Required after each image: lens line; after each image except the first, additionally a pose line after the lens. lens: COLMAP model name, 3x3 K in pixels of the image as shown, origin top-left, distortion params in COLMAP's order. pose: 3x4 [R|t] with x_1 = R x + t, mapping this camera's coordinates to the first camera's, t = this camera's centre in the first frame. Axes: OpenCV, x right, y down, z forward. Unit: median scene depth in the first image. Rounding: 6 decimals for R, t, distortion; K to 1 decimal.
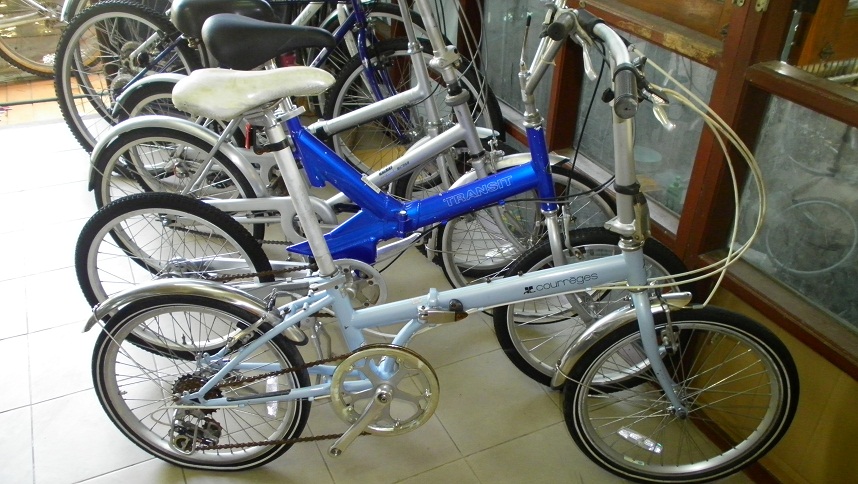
lens RADIAL K [[704.7, 0, 429.0], [0, 704.7, 242.0], [0, 0, 1]] dist [0.003767, 0.004501]
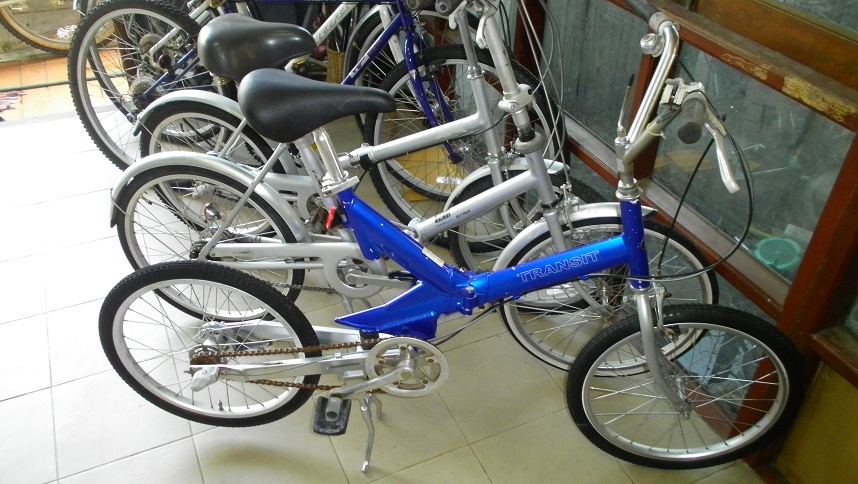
lens RADIAL K [[713.7, 0, 429.0], [0, 713.7, 242.0], [0, 0, 1]] dist [0.010179, -0.005864]
pose [[0.999483, 0.003810, -0.031925, -0.047870], [-0.001175, 0.996618, 0.082167, -0.137688], [0.032131, -0.082087, 0.996107, 0.103378]]
